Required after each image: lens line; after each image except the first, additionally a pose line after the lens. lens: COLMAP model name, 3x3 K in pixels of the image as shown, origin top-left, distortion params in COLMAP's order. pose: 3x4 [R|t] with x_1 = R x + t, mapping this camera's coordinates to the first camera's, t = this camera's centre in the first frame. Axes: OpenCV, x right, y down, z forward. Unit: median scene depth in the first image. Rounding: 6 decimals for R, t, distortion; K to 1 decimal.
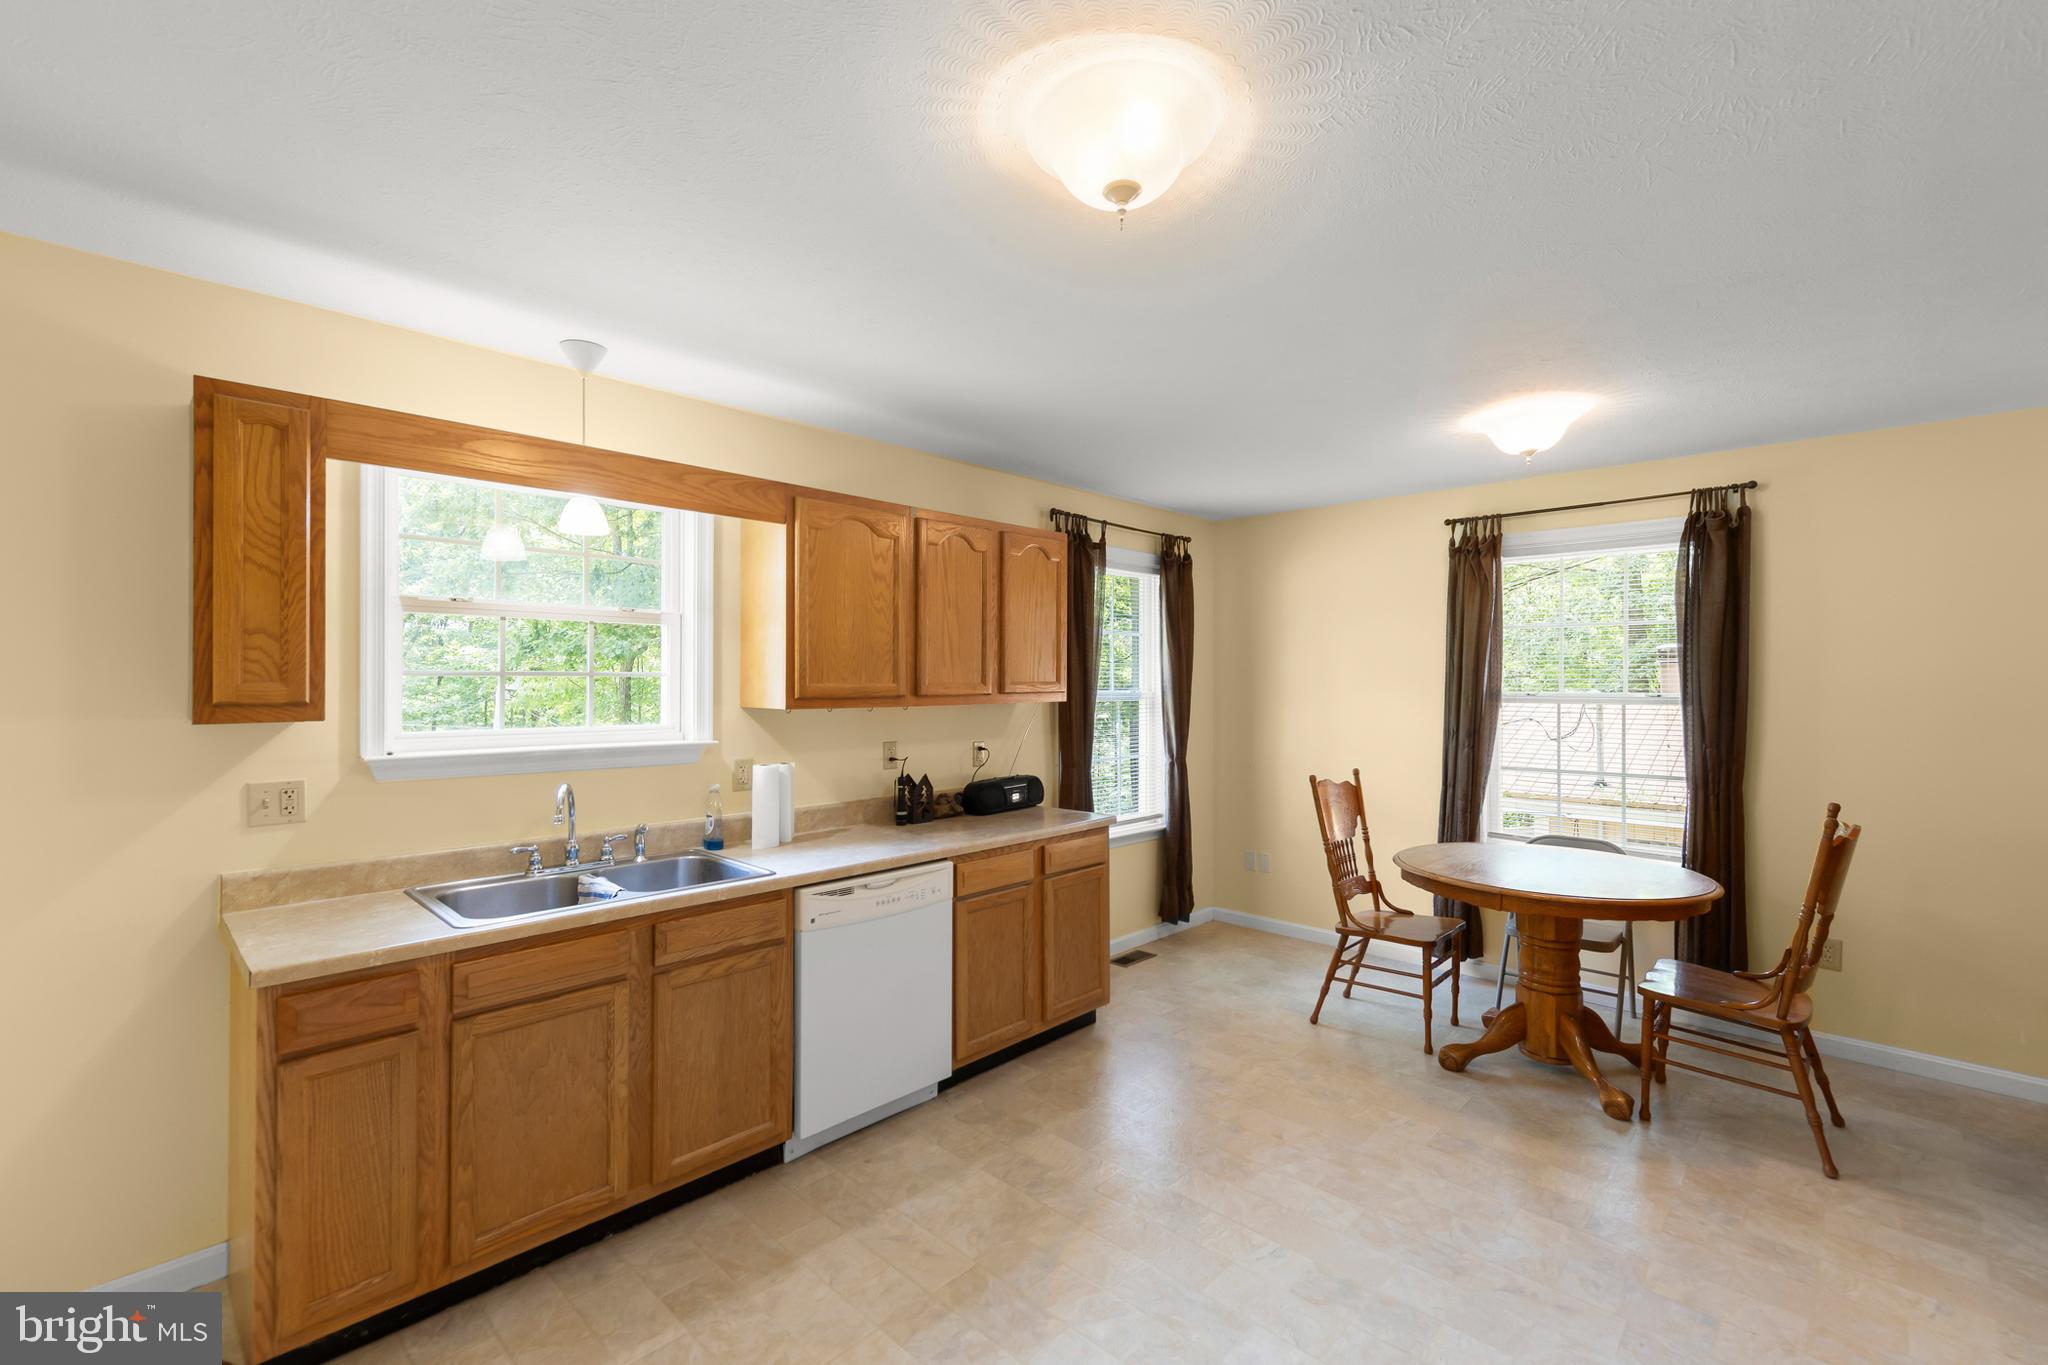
lens RADIAL K [[879.6, 0, 979.6], [0, 879.6, 683.6], [0, 0, 1]] dist [0.007922, -0.000382]
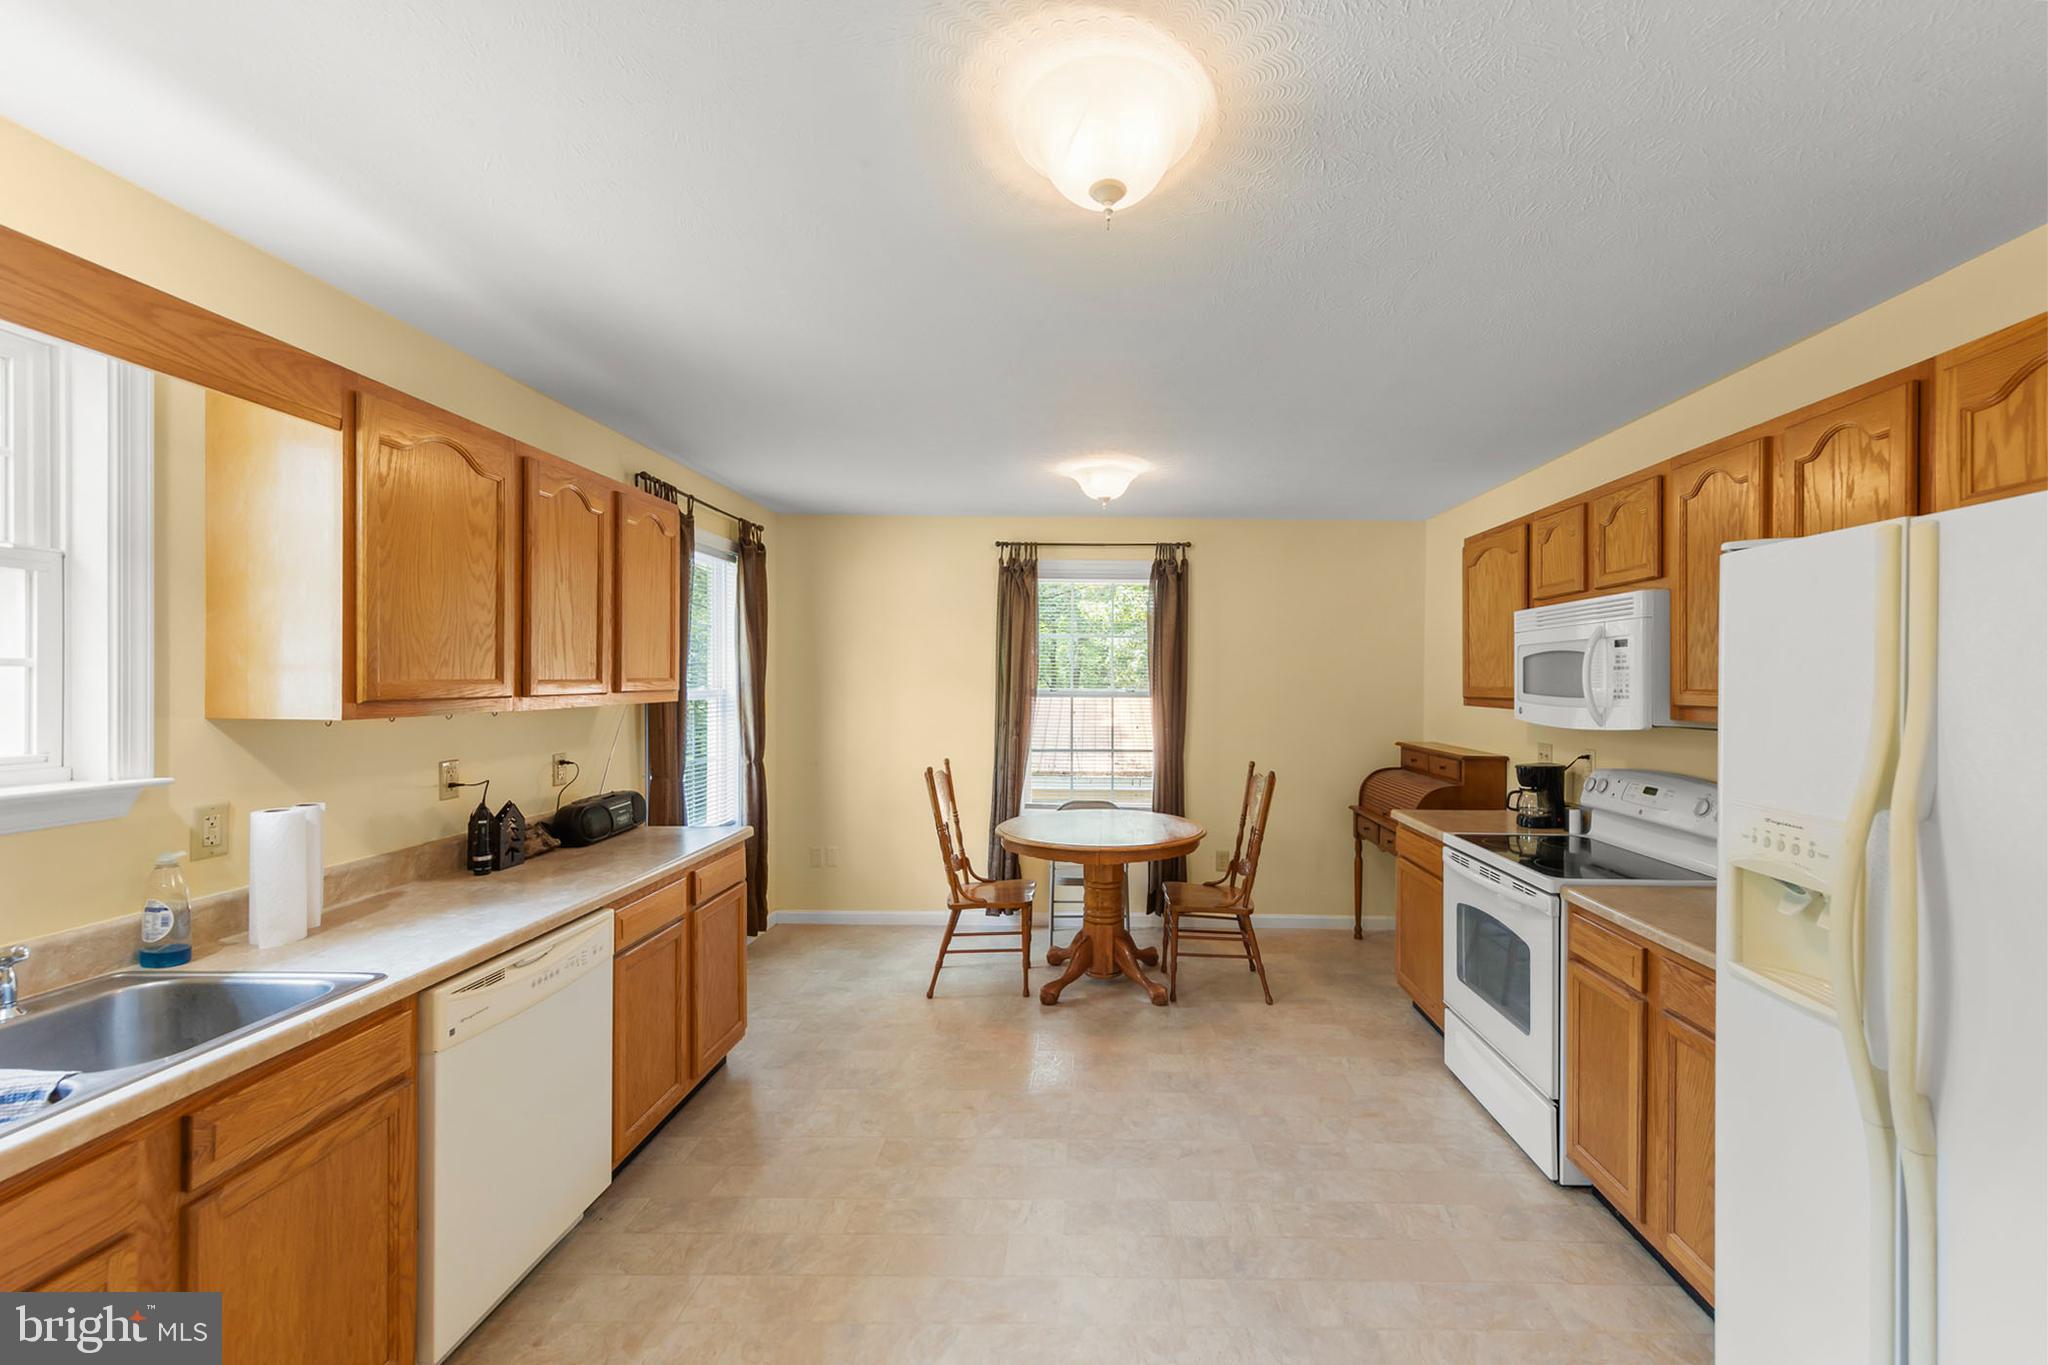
lens RADIAL K [[848.9, 0, 1099.4], [0, 848.9, 684.2], [0, 0, 1]] dist [0.007208, -0.000445]
pose [[0.700043, 0.000948, 0.714100, -0.267431], [-0.005604, 0.999976, 0.004166, -0.002614], [-0.714079, -0.006918, 0.700031, 0.163518]]
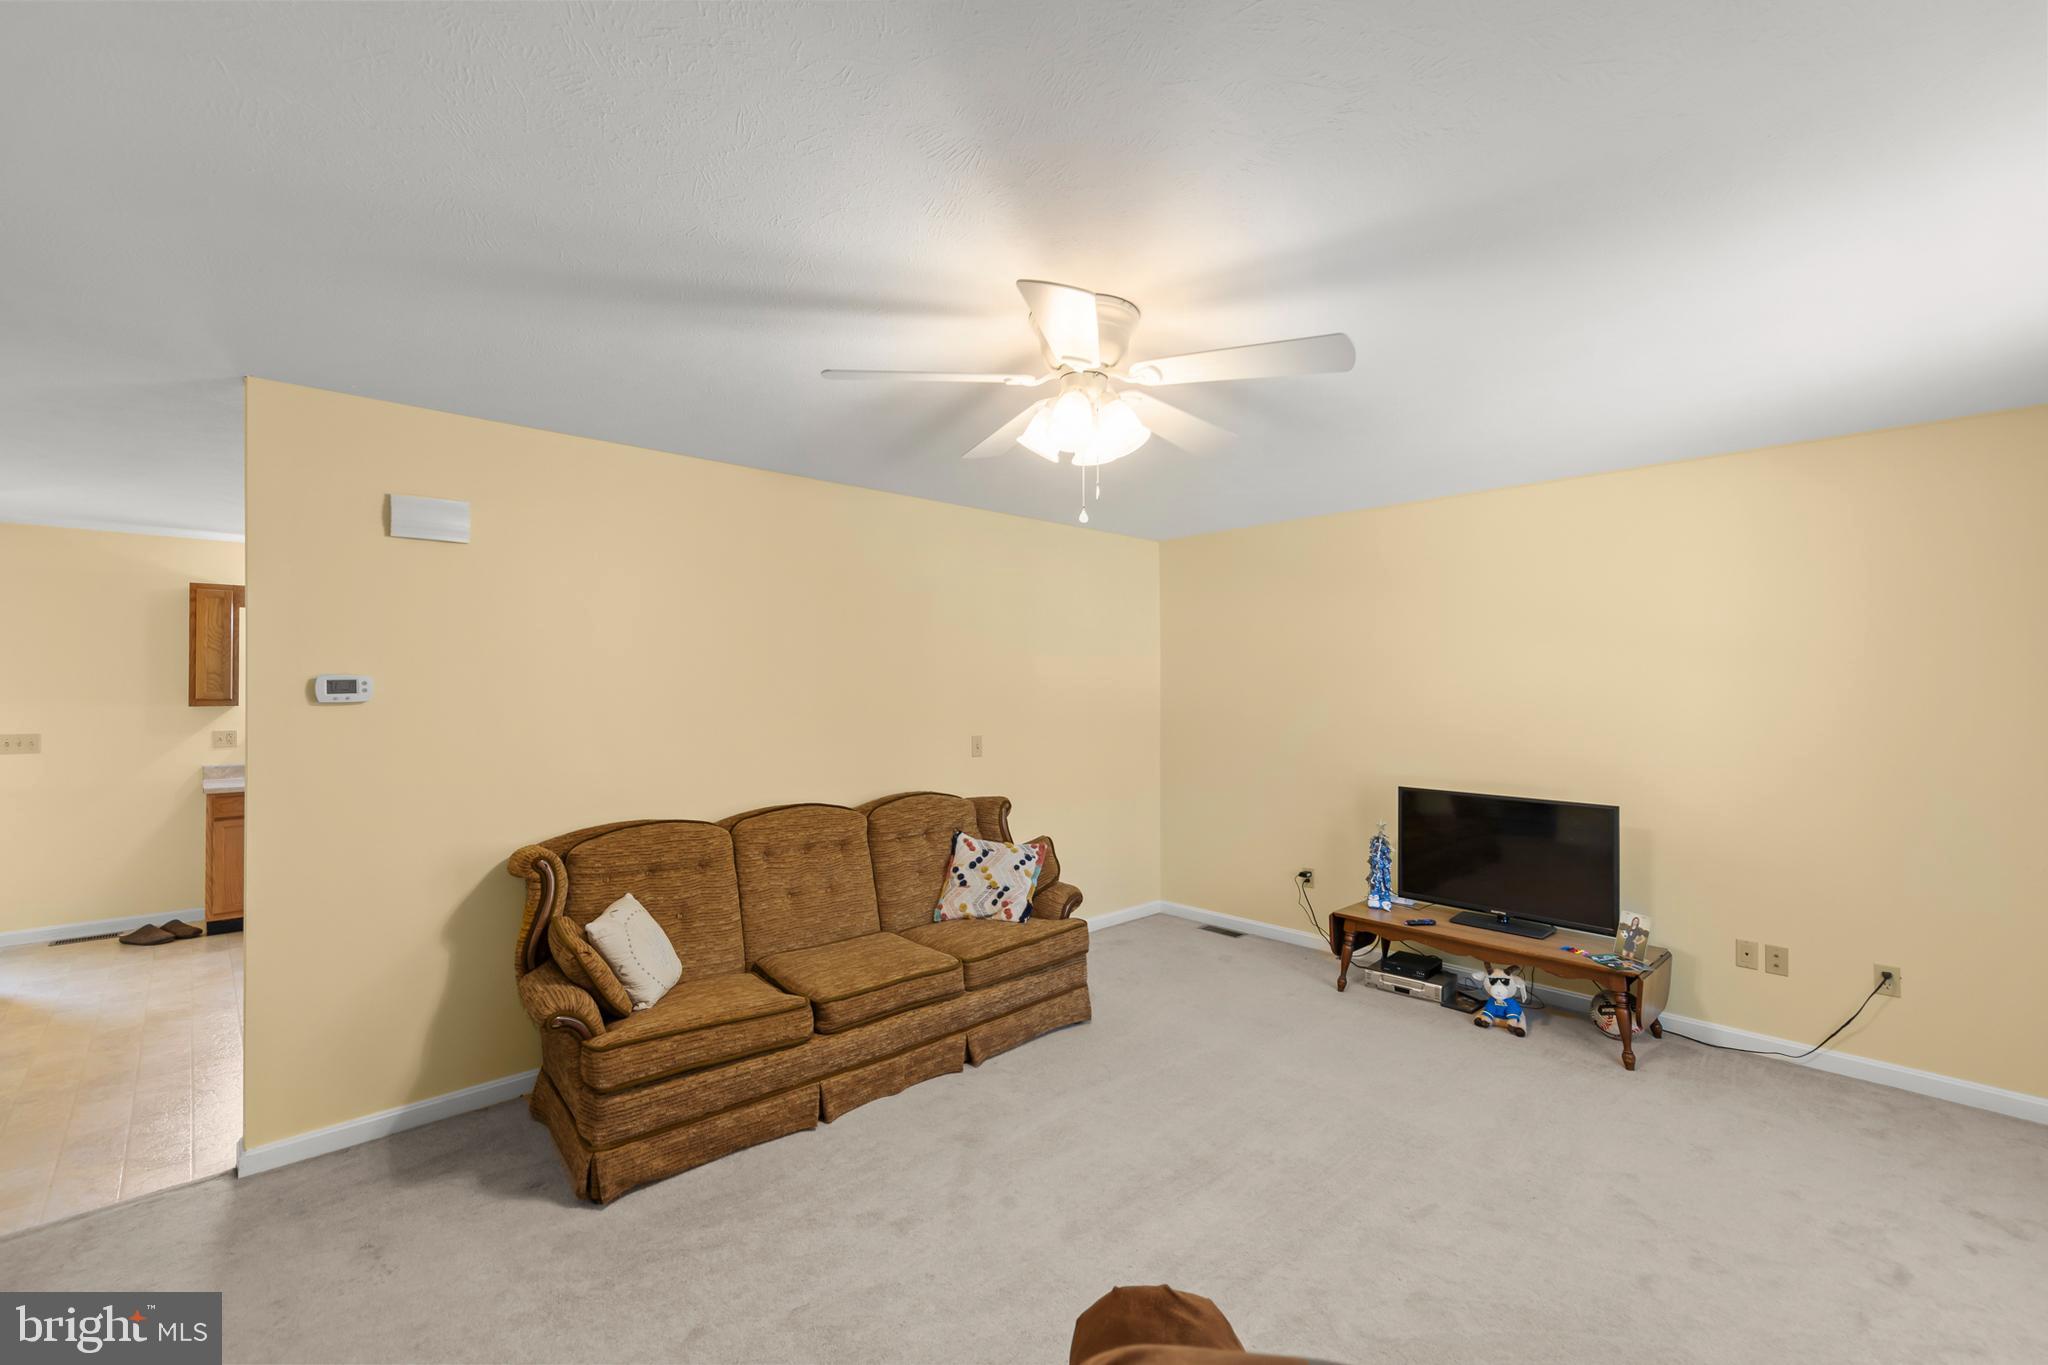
lens RADIAL K [[879.6, 0, 1003.0], [0, 879.6, 697.0], [0, 0, 1]] dist [0.007922, -0.000382]
pose [[0.999070, 0.001663, -0.043079, 1.148557], [-0.001778, 0.999995, -0.002626, 0.012317], [0.043074, 0.002700, 0.999068, -1.073882]]
